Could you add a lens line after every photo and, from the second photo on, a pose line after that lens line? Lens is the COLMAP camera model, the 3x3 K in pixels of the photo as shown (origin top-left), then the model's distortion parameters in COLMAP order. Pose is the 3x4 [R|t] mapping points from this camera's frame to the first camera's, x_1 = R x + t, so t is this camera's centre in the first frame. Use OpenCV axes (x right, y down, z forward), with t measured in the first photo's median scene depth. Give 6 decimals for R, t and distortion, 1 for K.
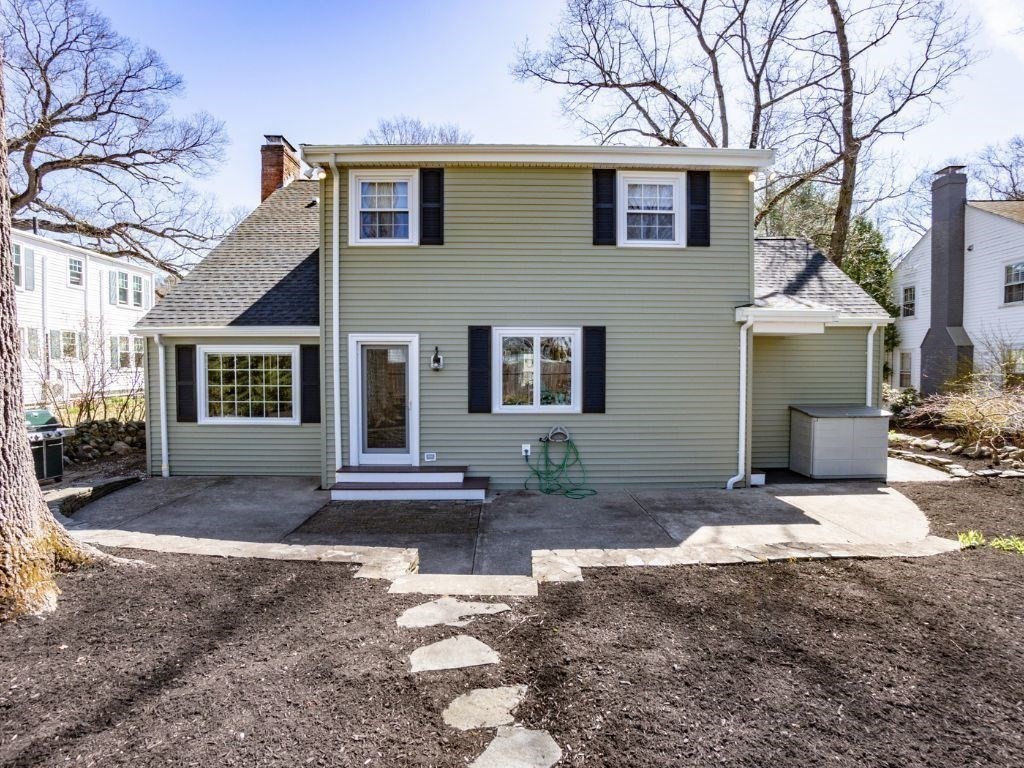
lens RADIAL K [[520.7, 0, 515.2], [0, 520.7, 384.4], [0, 0, 1]] dist [-0.039021, 0.006773]
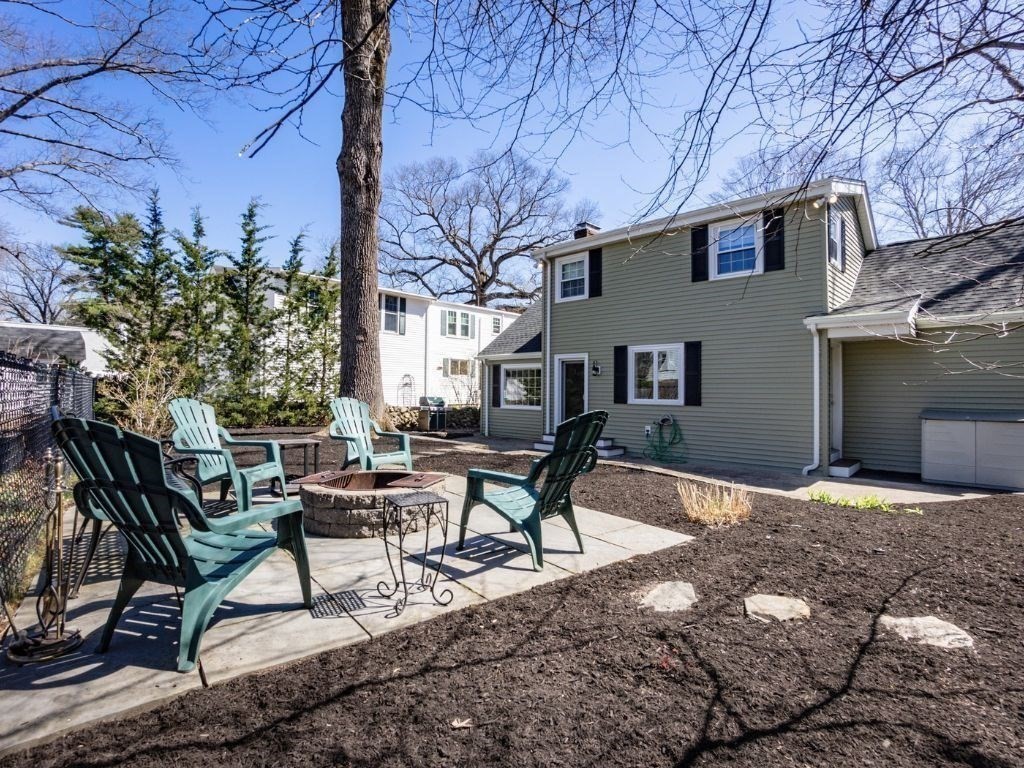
lens RADIAL K [[520.7, 0, 509.7], [0, 520.7, 384.4], [0, 0, 1]] dist [-0.039021, 0.006773]
pose [[0.693555, -0.003906, -0.720393, 0.794028], [-0.032864, 0.998773, -0.037056, 0.066113], [0.719653, 0.049376, 0.692576, -0.276001]]
